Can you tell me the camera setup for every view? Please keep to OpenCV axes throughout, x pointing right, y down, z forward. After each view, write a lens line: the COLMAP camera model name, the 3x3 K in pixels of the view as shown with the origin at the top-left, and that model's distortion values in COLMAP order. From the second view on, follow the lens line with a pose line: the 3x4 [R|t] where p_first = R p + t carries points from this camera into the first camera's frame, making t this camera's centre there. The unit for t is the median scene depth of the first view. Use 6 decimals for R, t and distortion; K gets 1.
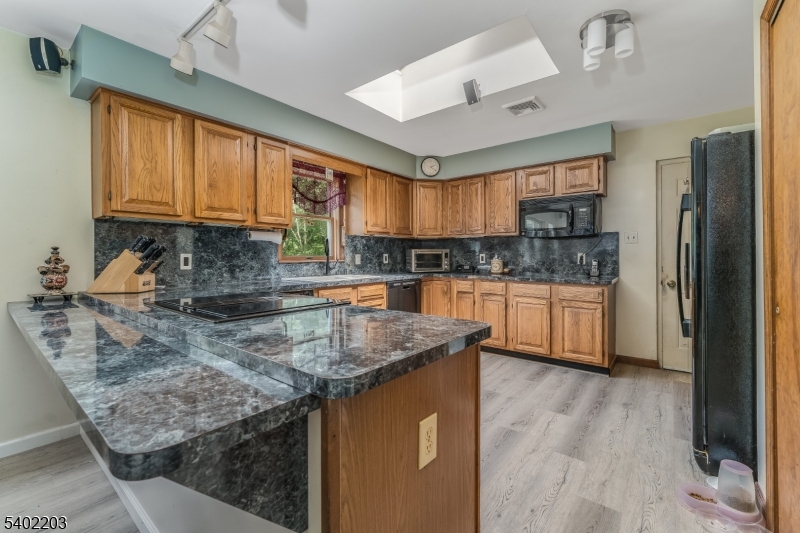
lens RADIAL K [[336.6, 0, 398.2], [0, 336.6, 265.5], [0, 0, 1]] dist [0.027842, 0.000270]
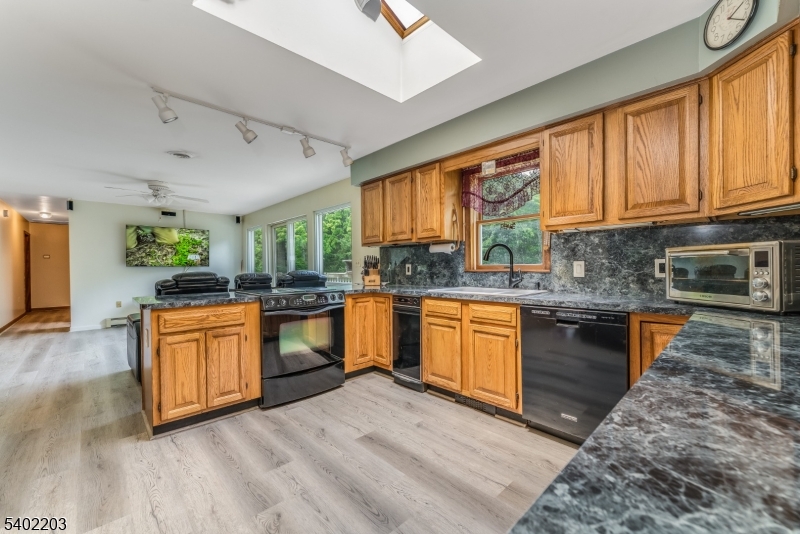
lens RADIAL K [[336.6, 0, 398.4], [0, 336.6, 263.2], [0, 0, 1]] dist [0.027842, 0.000270]
pose [[-0.146425, -0.003591, -0.989215, 0.618753], [-0.014148, 0.999899, -0.001536, -0.025996], [0.989121, 0.013771, -0.146461, 0.840163]]
